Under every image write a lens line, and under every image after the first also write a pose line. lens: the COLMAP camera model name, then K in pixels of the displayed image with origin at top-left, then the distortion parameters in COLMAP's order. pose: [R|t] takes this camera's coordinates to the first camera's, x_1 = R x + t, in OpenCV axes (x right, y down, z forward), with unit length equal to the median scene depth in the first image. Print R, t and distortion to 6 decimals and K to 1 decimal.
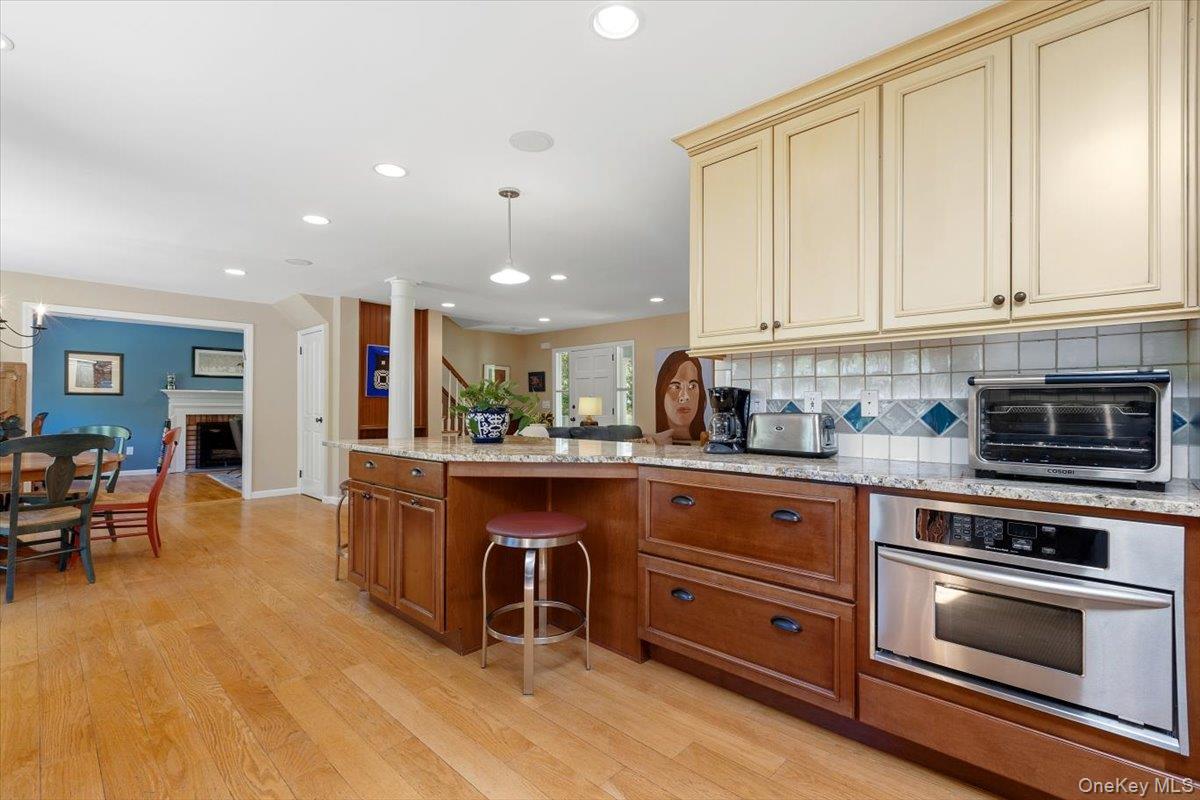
lens RADIAL K [[546.4, 0, 590.3], [0, 546.4, 401.7], [0, 0, 1]] dist [0.002725, -0.000105]
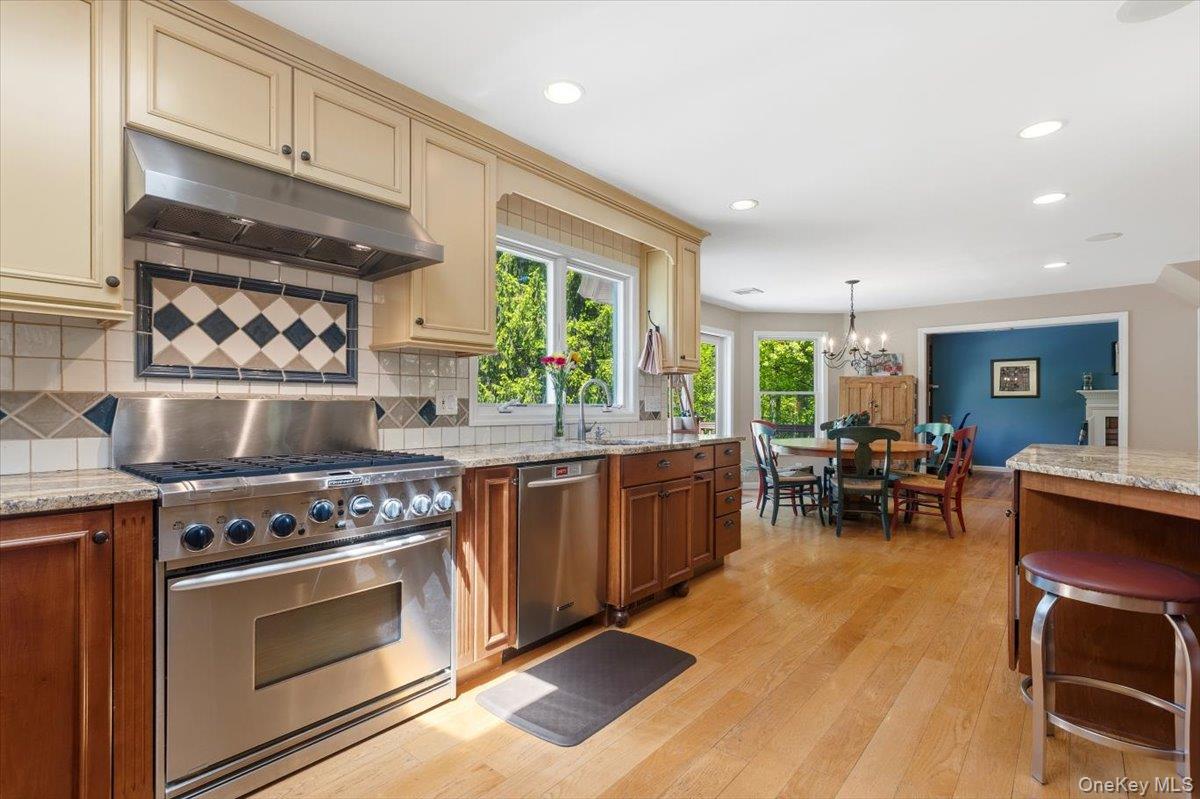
lens RADIAL K [[546.4, 0, 590.7], [0, 546.4, 403.6], [0, 0, 1]] dist [0.002725, -0.000105]
pose [[0.062709, -0.010302, -0.997979, 0.437427], [0.009532, 0.999907, -0.009723, 0.006959], [0.997986, -0.008903, 0.062802, 0.237256]]
